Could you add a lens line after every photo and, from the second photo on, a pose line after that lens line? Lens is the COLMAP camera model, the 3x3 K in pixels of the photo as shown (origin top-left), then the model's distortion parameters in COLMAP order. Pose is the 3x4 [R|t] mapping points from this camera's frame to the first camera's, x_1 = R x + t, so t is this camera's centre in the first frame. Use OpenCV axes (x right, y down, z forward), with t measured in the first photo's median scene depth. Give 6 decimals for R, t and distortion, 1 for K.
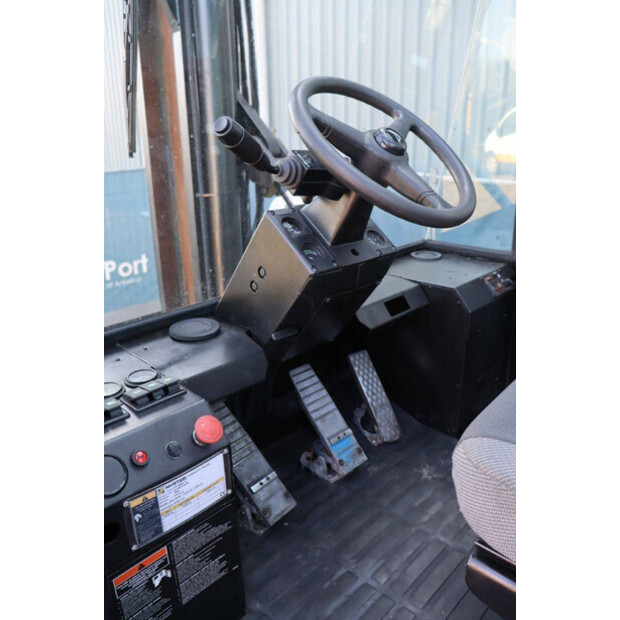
lens RADIAL K [[510.5, 0, 310.5], [0, 510.5, 309.7], [0, 0, 1]] dist [-0.155014, 0.116165]
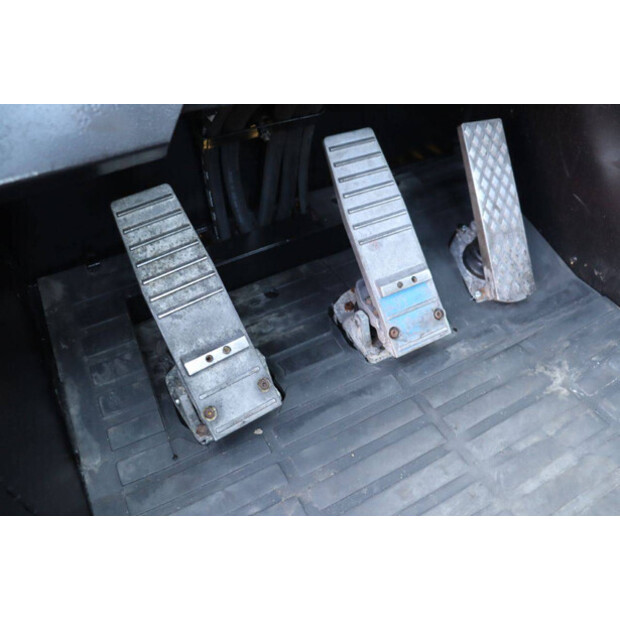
lens RADIAL K [[510.5, 0, 328.2], [0, 510.5, 312.5], [0, 0, 1]] dist [-0.155014, 0.116165]
pose [[0.958678, 0.187797, -0.213702, 0.098480], [-0.083130, 0.903300, 0.420878, 0.068662], [0.272077, -0.385722, 0.881585, 0.509179]]
